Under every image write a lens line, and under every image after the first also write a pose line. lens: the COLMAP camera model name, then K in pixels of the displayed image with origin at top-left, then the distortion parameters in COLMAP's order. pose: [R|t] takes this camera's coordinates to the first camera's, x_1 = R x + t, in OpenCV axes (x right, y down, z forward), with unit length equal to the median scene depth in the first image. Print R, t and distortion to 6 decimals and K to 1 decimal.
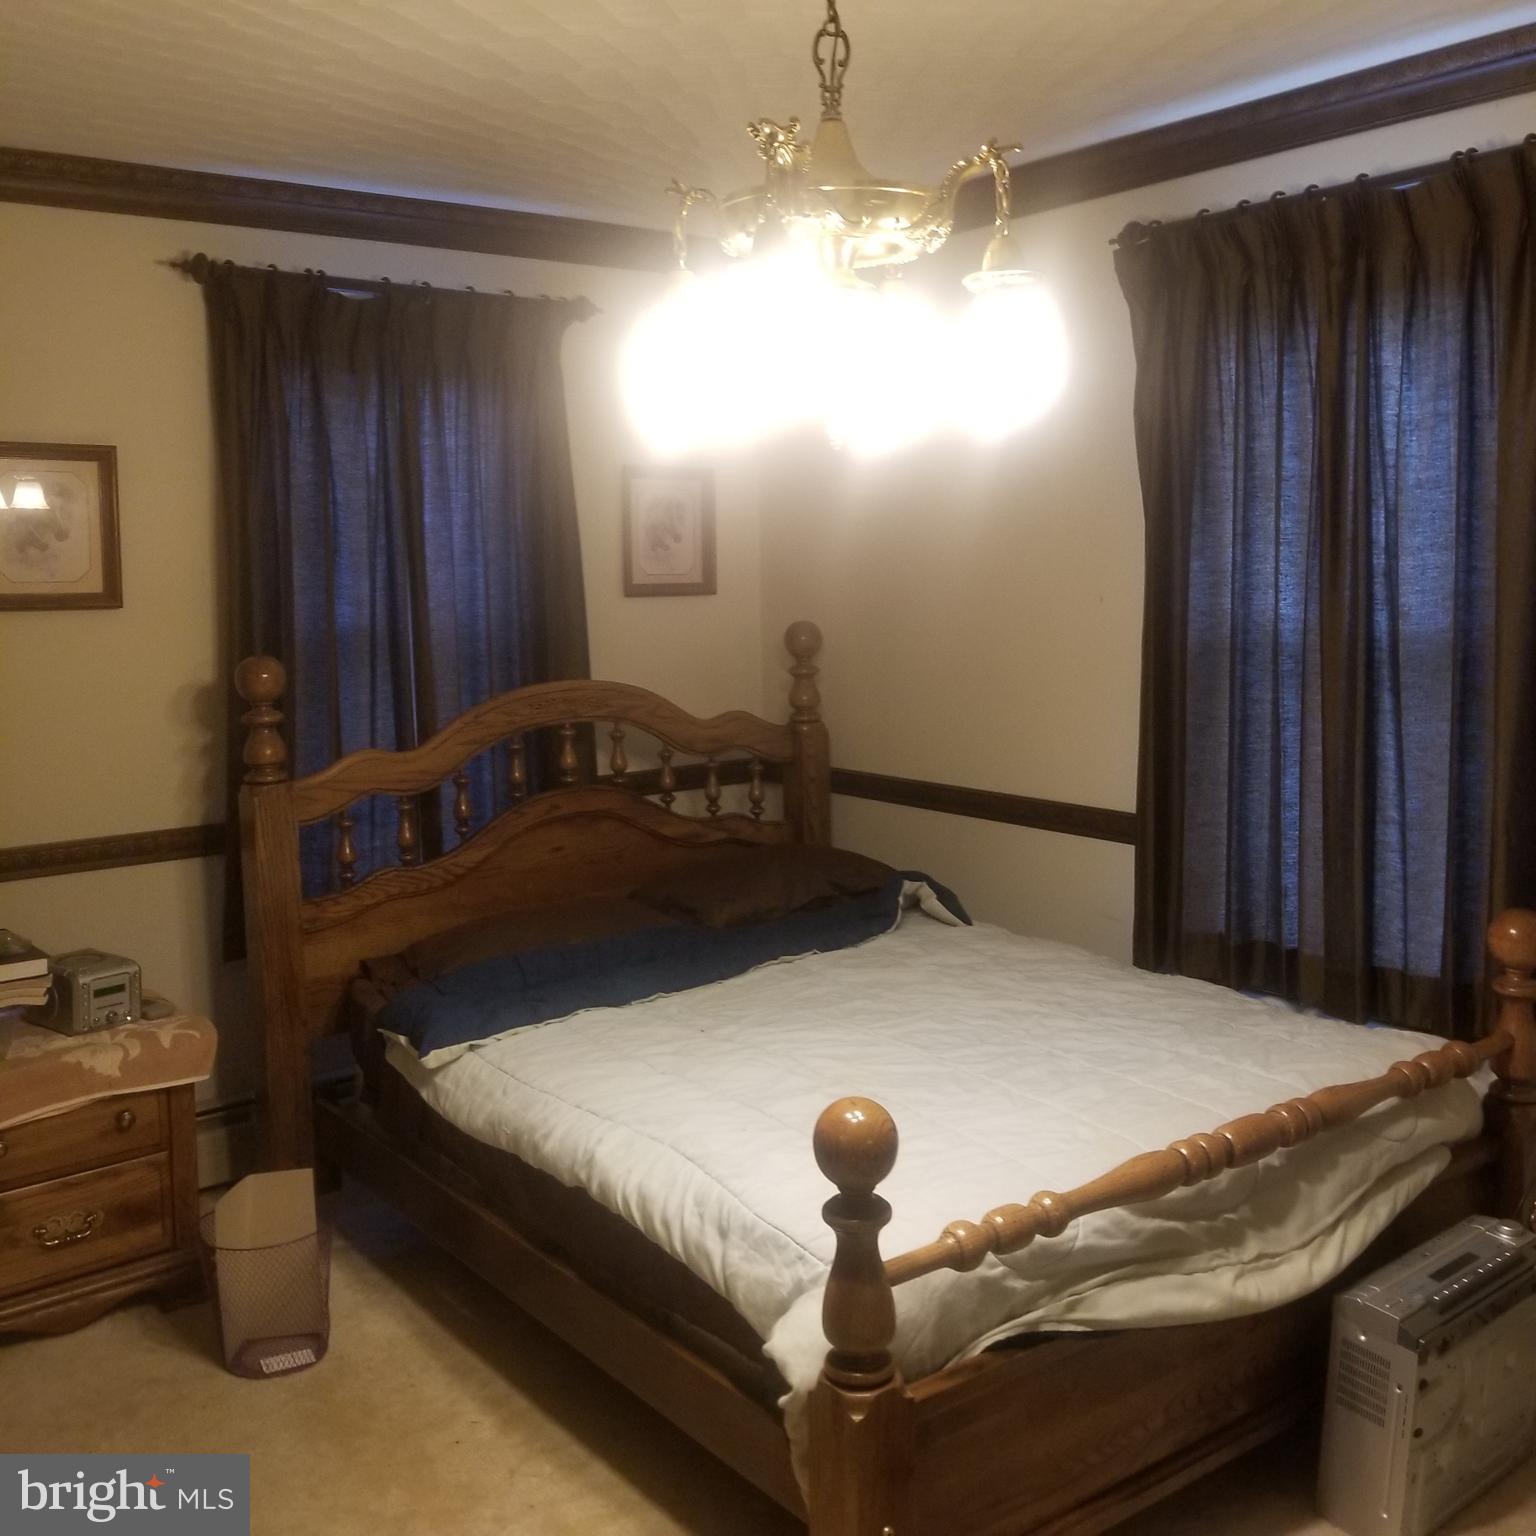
lens RADIAL K [[1591.6, 0, 771.3], [0, 1591.6, 733.8], [0, 0, 1]] dist [0.059945, 0.000000]
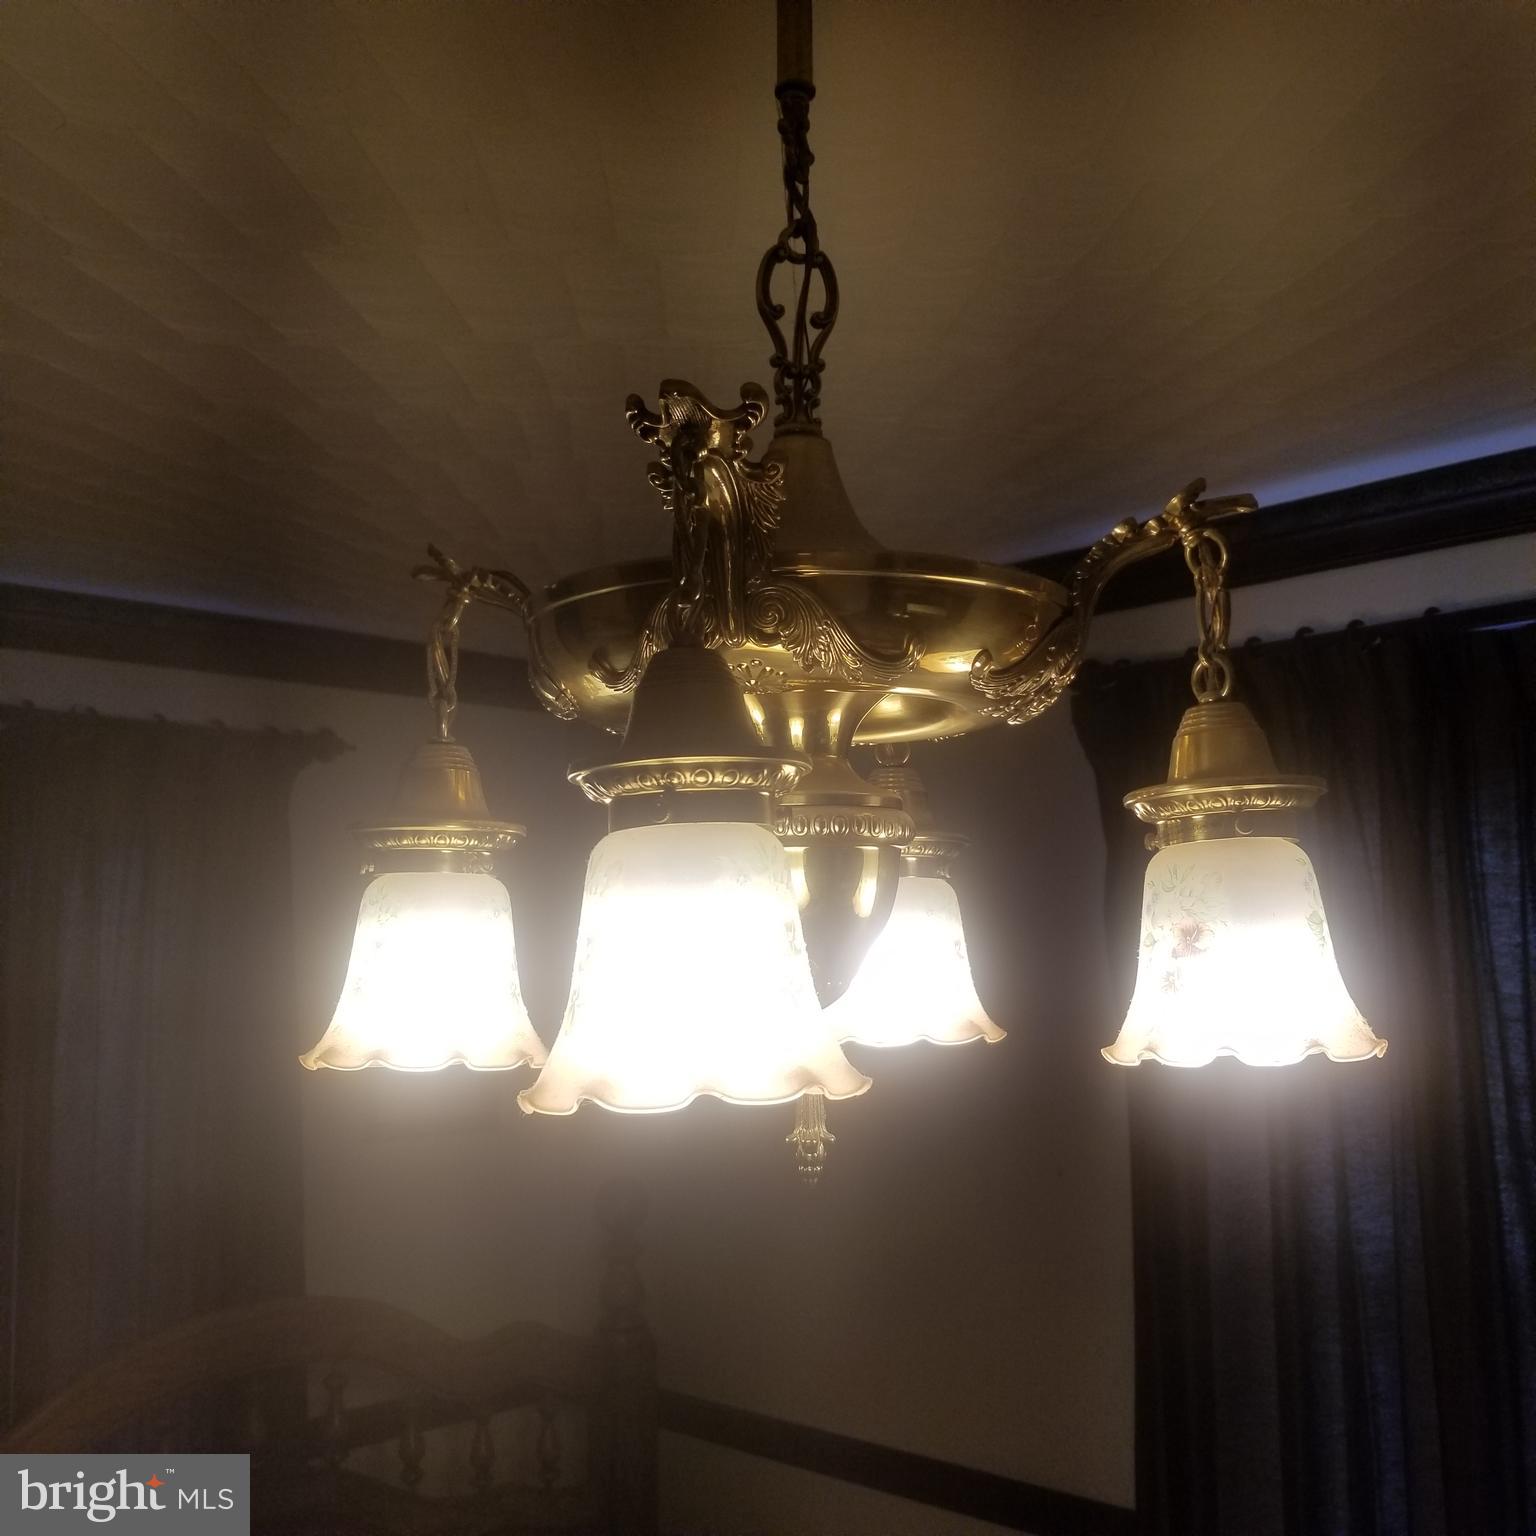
lens RADIAL K [[1591.6, 0, 769.5], [0, 1591.6, 769.1], [0, 0, 1]] dist [0.059945, 0.000000]
pose [[0.991377, 0.022772, 0.129047, -0.025112], [0.007253, 0.973740, -0.227546, -0.192563], [-0.130840, 0.226520, 0.965178, 0.598120]]
